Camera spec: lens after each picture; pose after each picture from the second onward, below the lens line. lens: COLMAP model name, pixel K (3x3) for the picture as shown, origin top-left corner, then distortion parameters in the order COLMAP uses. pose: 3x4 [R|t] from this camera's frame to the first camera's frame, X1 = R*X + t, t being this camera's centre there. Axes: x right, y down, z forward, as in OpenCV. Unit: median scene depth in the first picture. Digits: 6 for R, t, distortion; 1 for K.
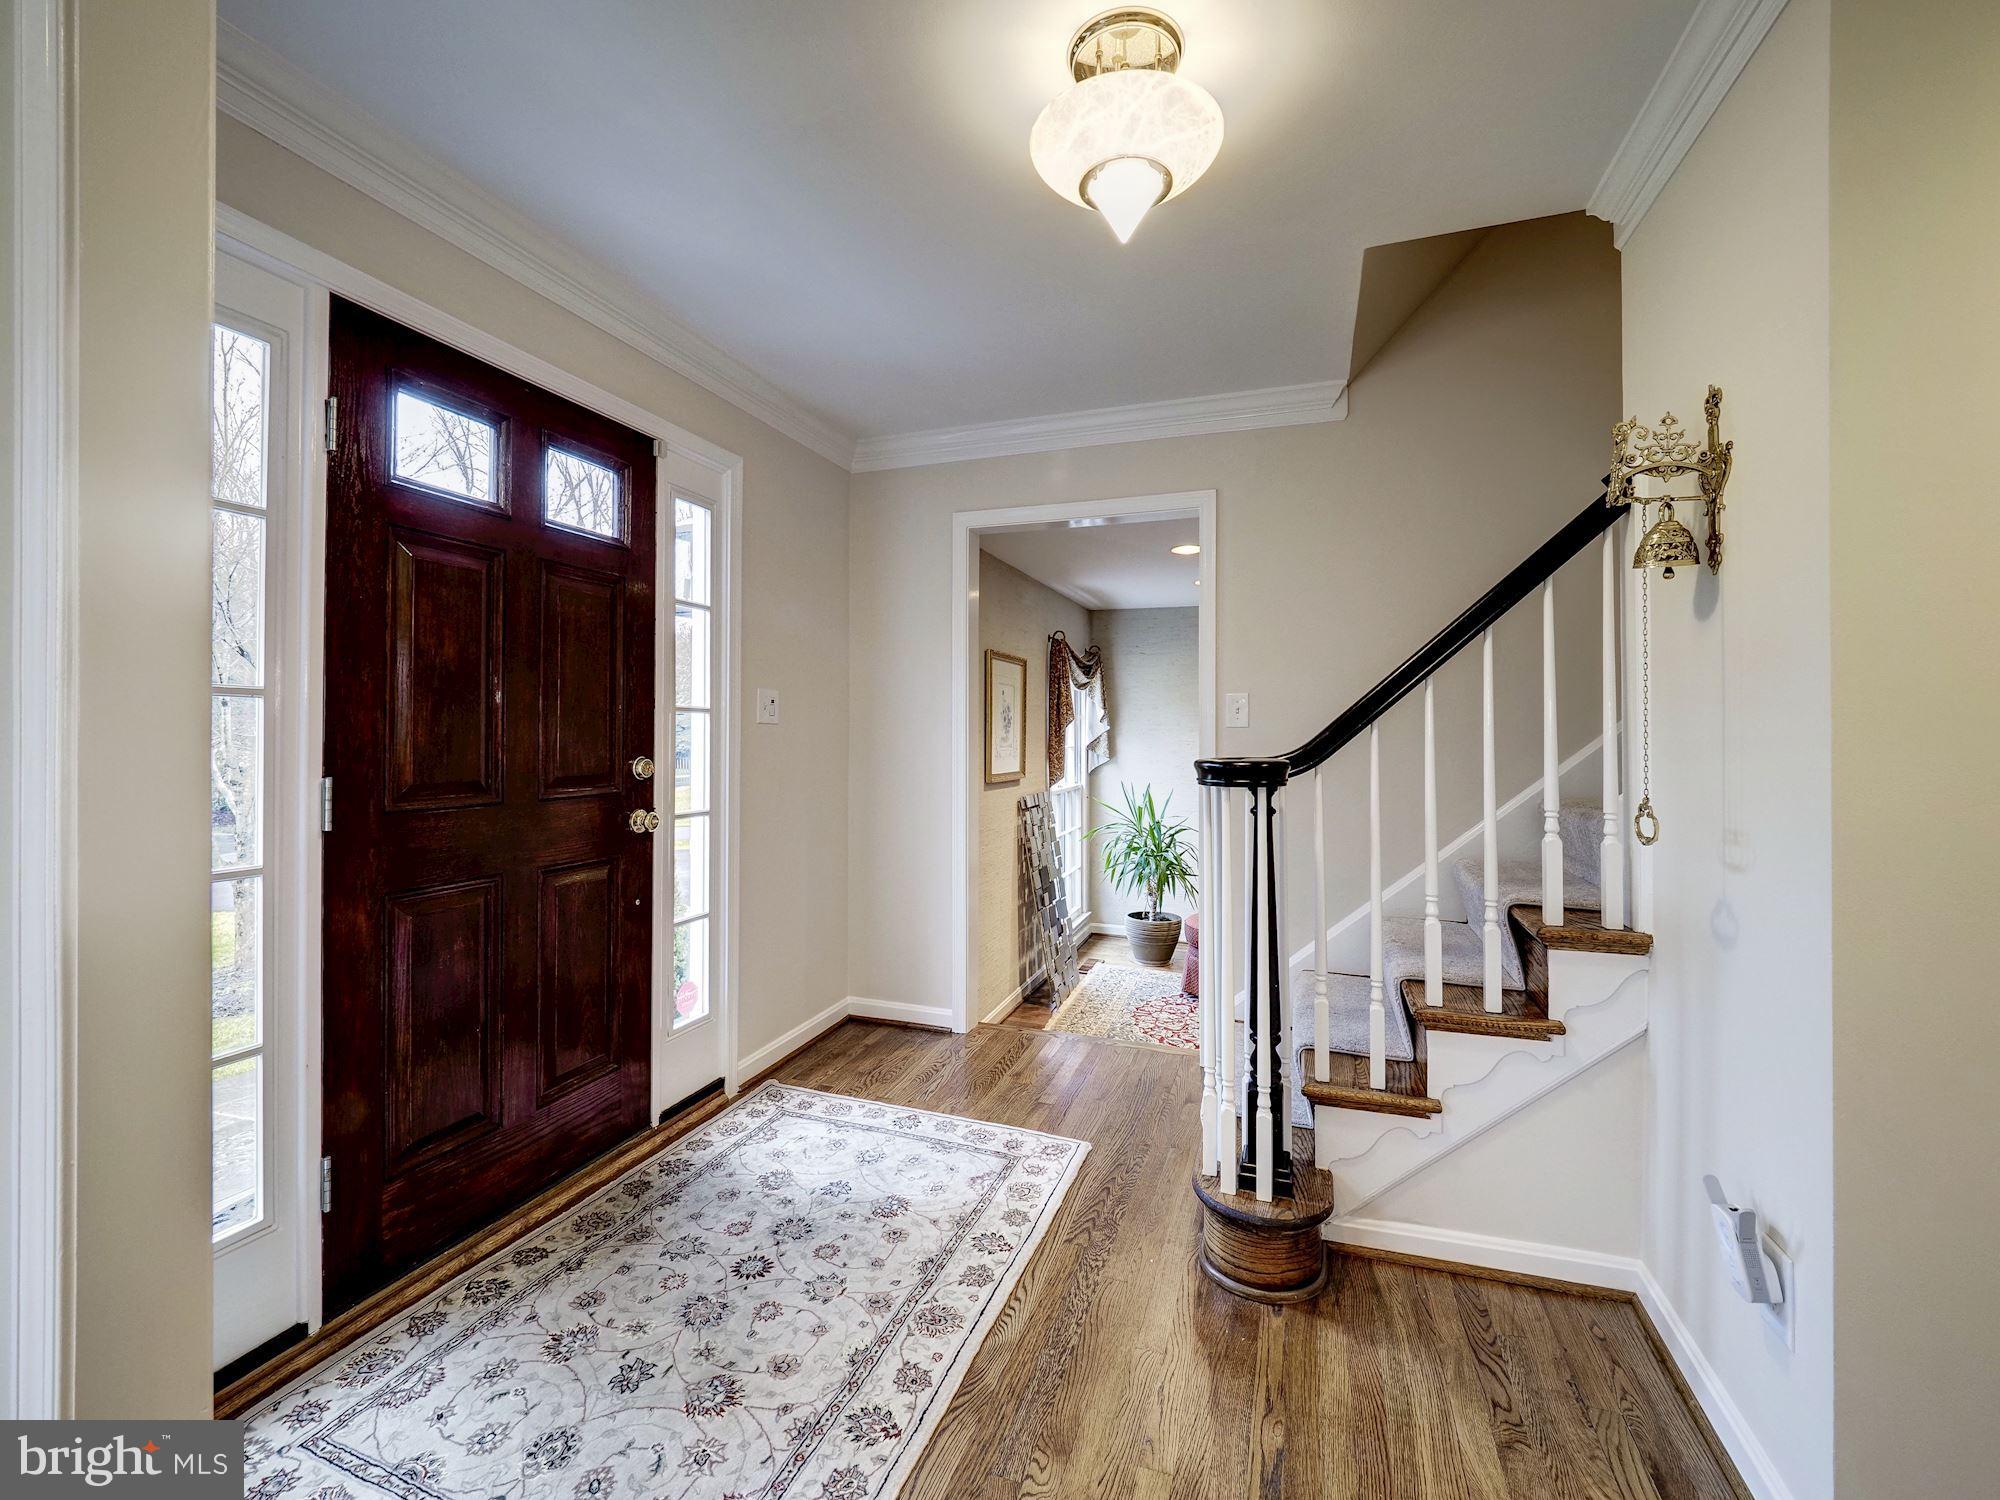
lens RADIAL K [[839.1, 0, 999.0], [0, 839.1, 741.0], [0, 0, 1]] dist [-0.009827, -0.000226]
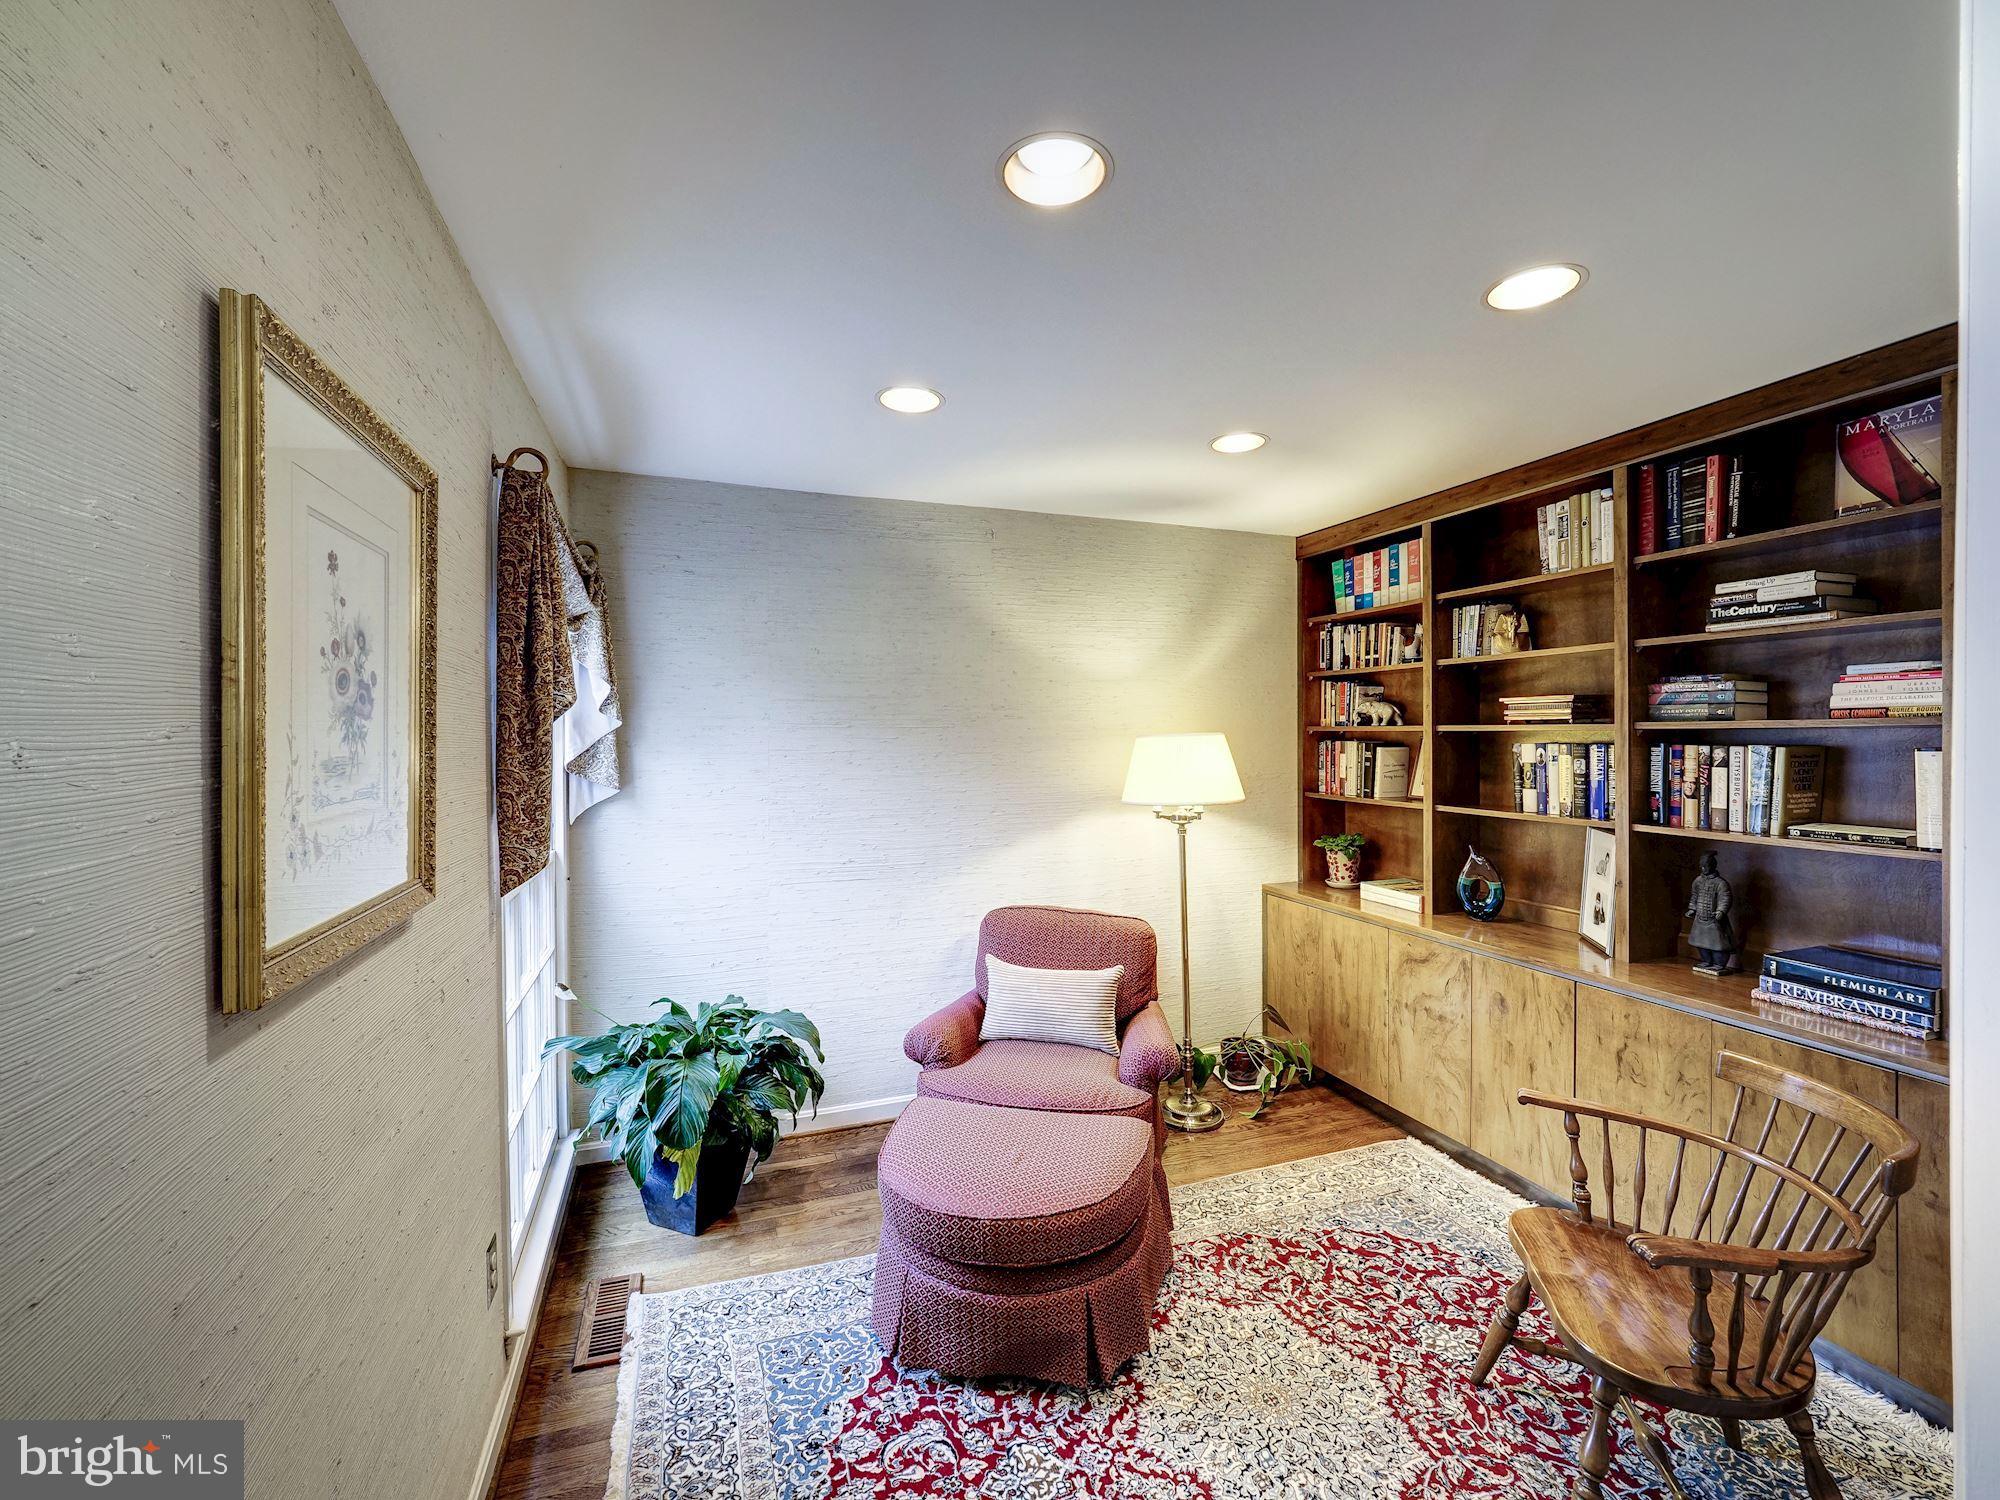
lens RADIAL K [[839.1, 0, 999.0], [0, 839.1, 741.0], [0, 0, 1]] dist [-0.009827, -0.000226]
pose [[0.776112, -0.010621, 0.630506, 0.002905], [0.010224, 0.999939, 0.004259, -0.007363], [-0.630512, 0.003141, 0.776173, 0.601324]]
